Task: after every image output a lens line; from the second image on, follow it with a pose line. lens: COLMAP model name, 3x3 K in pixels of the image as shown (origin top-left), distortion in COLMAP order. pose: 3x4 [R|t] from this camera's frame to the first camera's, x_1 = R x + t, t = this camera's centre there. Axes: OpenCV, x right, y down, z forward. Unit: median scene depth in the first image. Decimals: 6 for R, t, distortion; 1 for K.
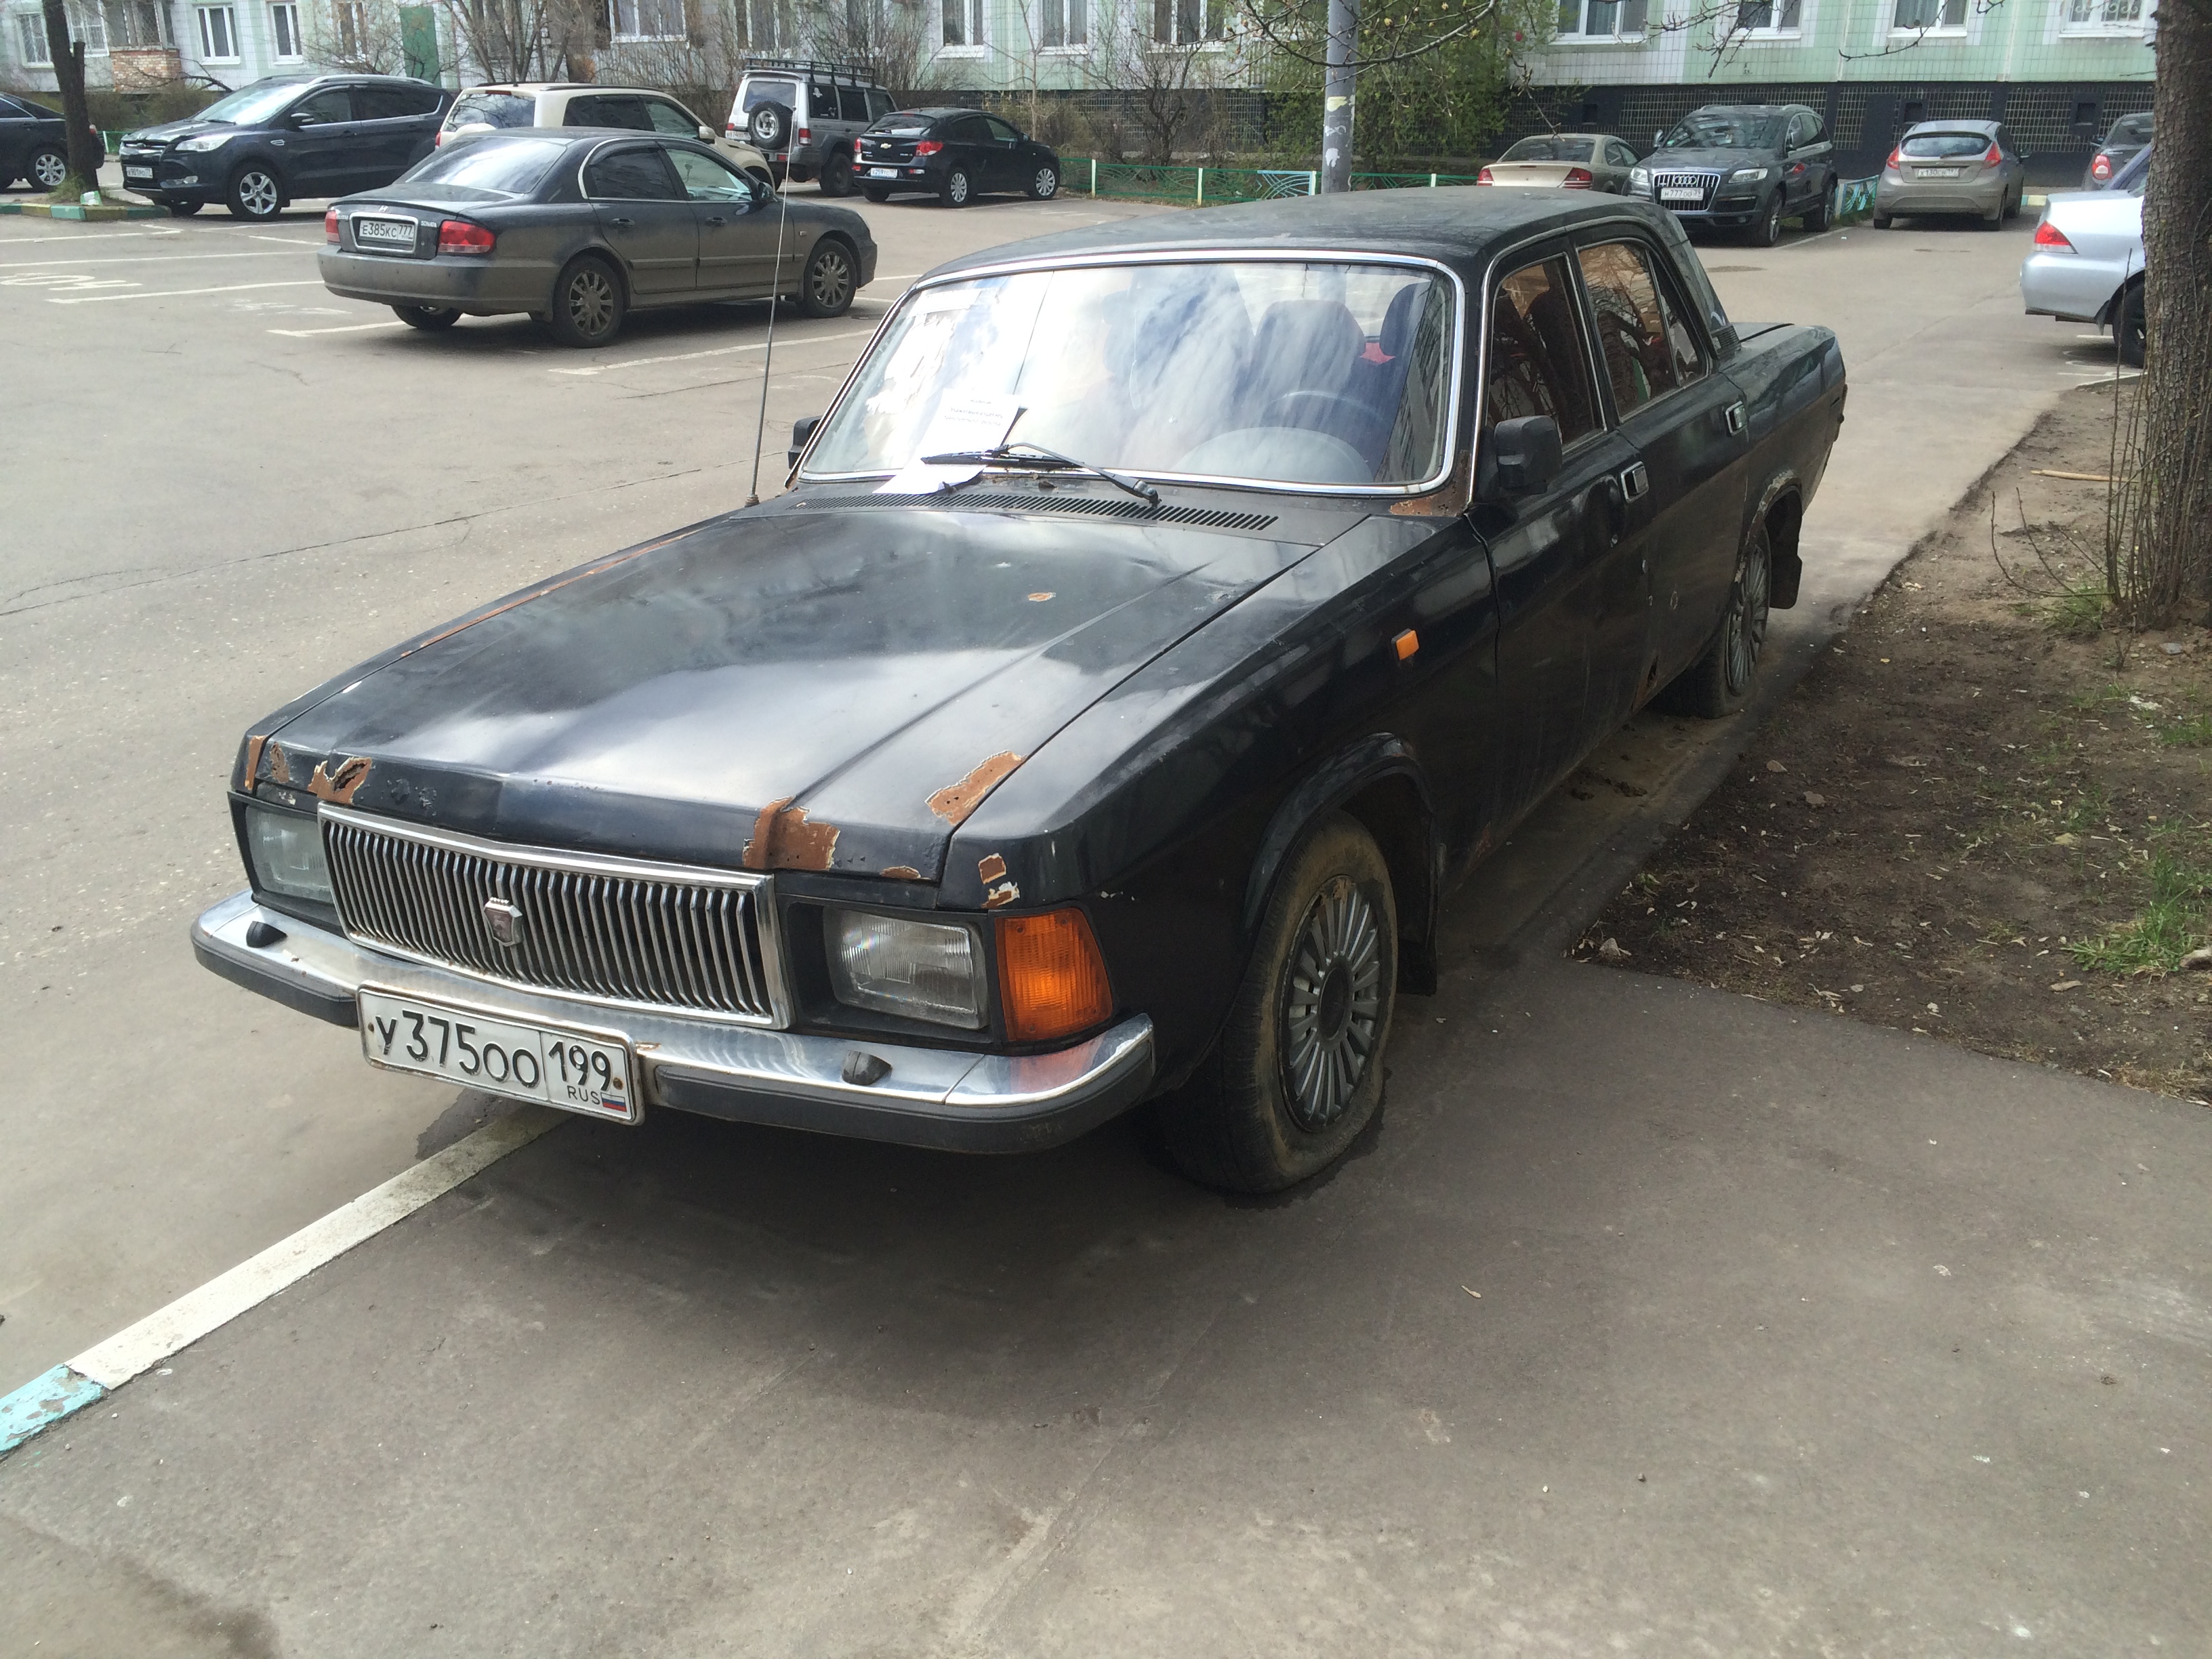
lens RADIAL K [[1862.9, 0, 1106.0], [0, 1862.9, 829.5], [0, 0, 1]] dist [0.064876, -0.080009]
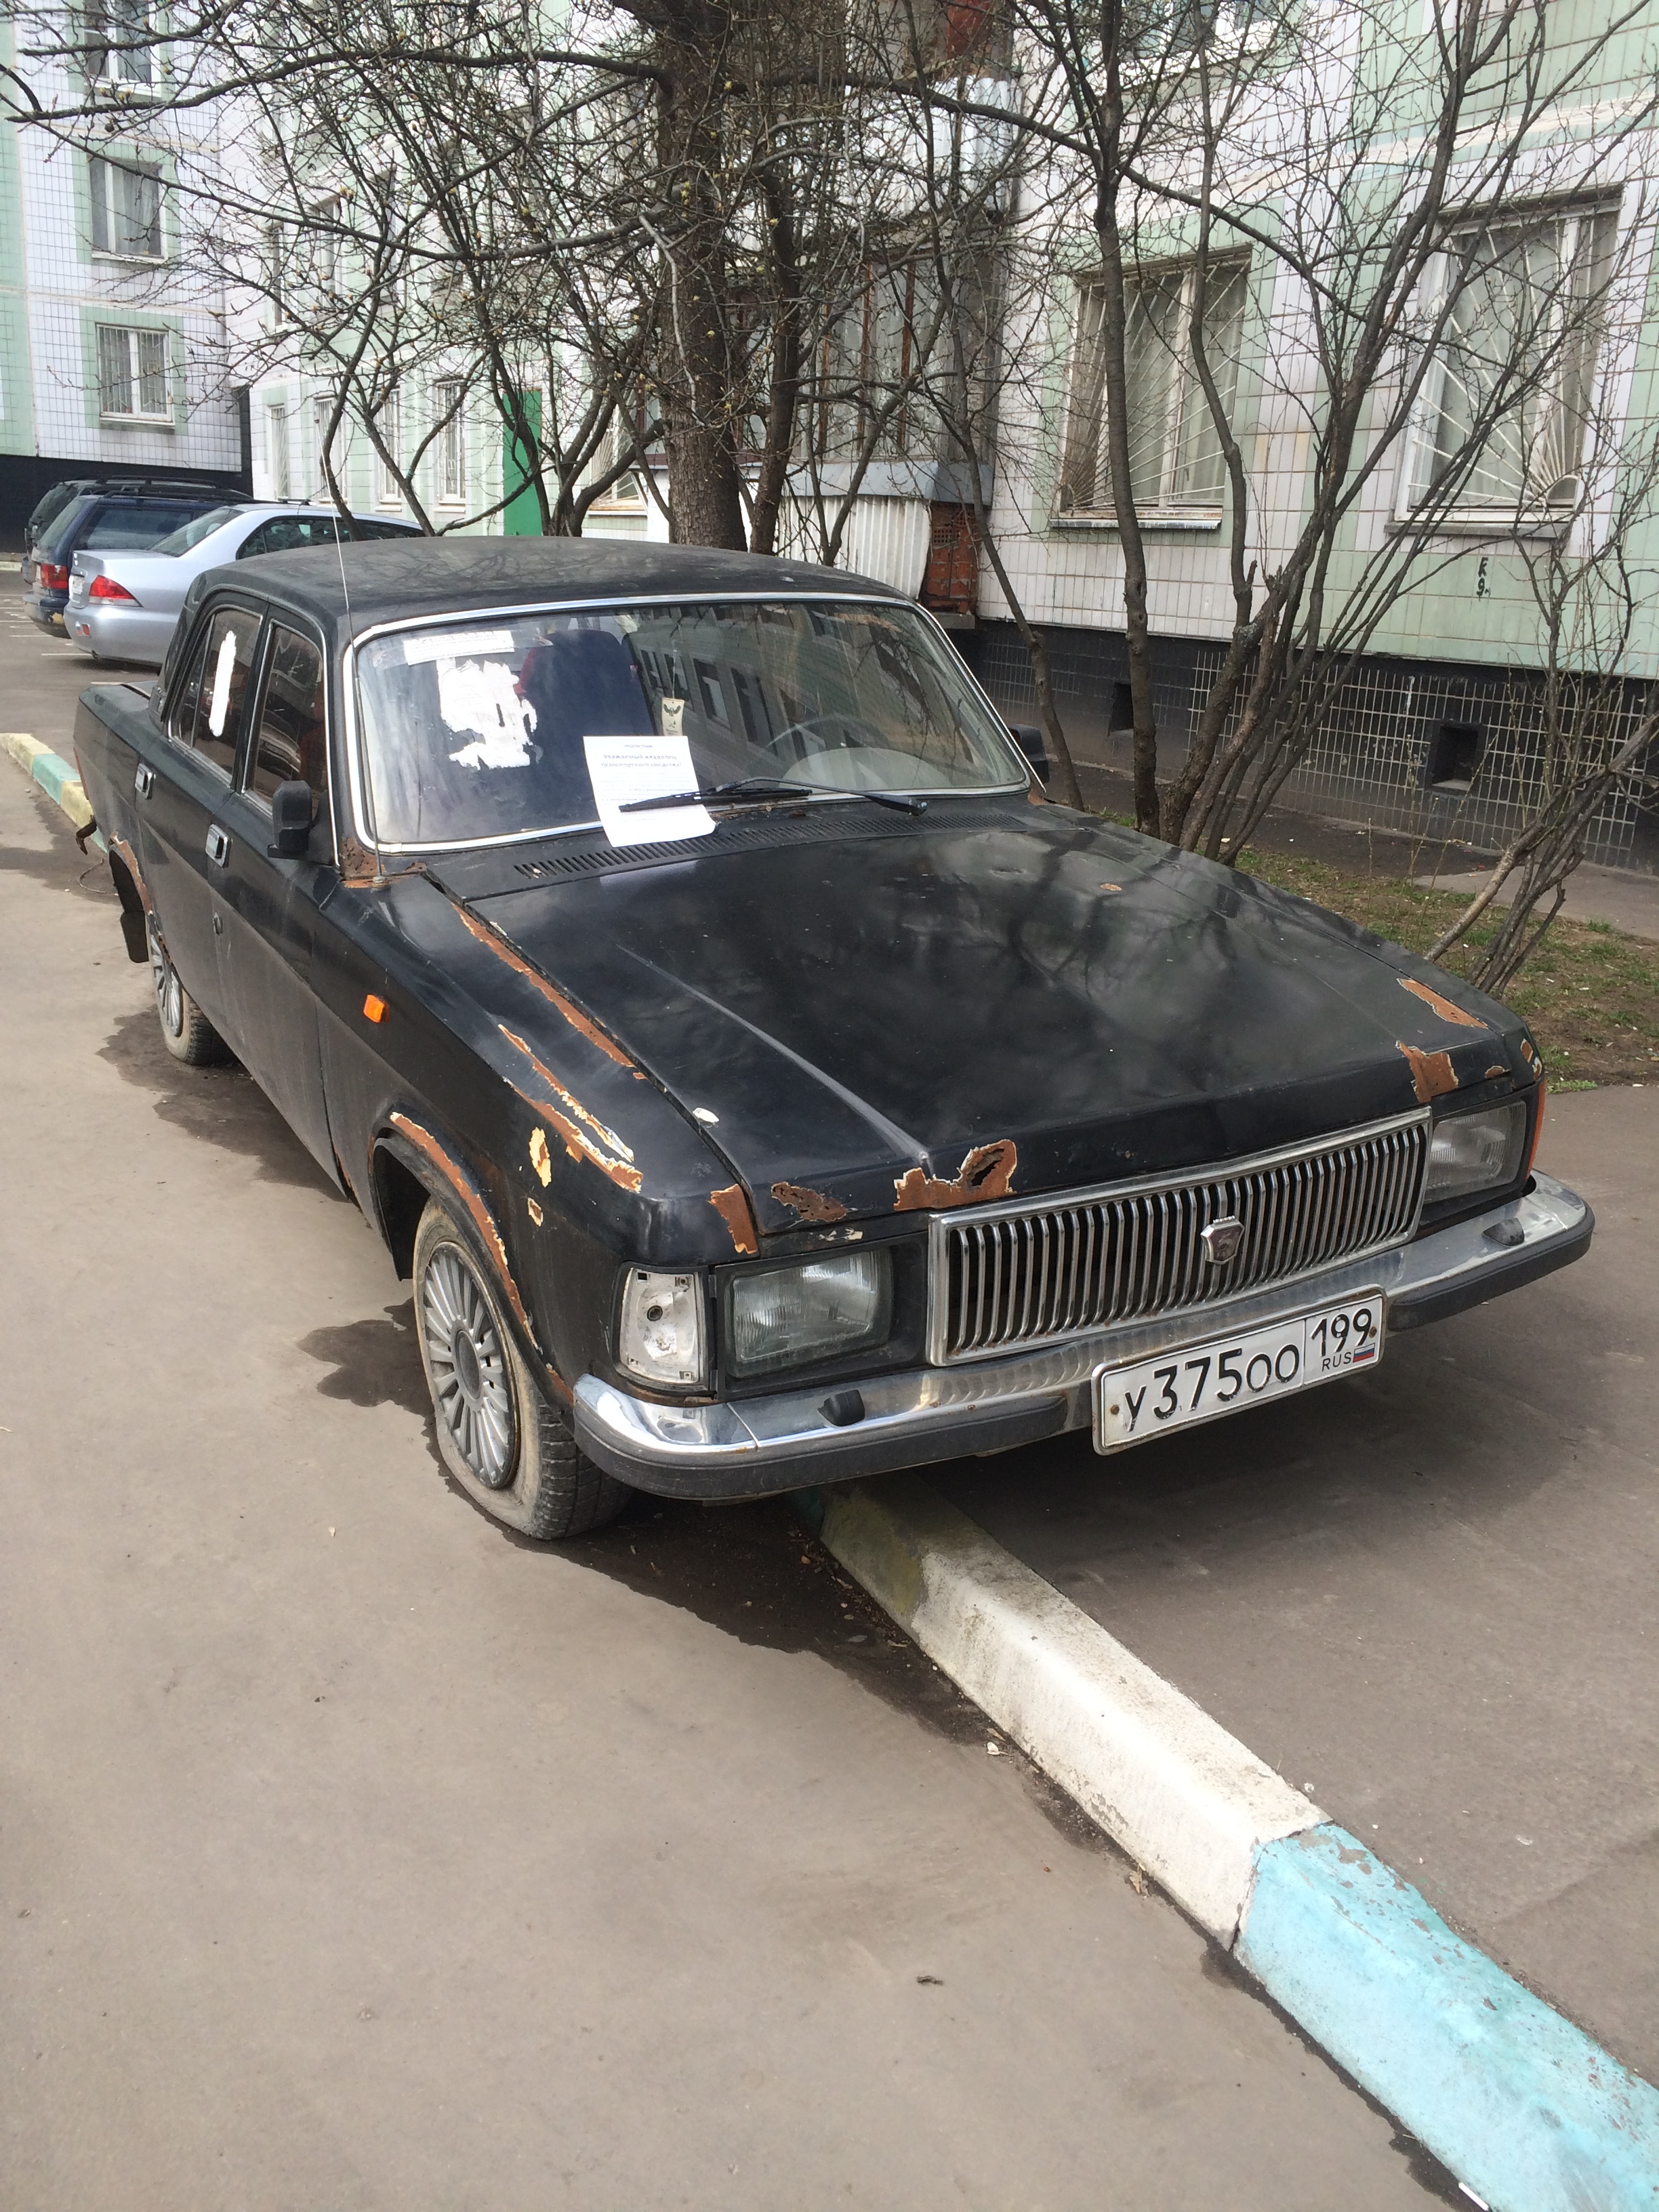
lens RADIAL K [[1862.9, 0, 829.5], [0, 1862.9, 1106.0], [0, 0, 1]] dist [0.064876, -0.080009]
pose [[0.508237, -0.221275, 0.832305, -1.332444], [0.253738, 0.962005, 0.100814, -0.187281], [-0.822989, 0.159950, 0.545073, 0.652381]]
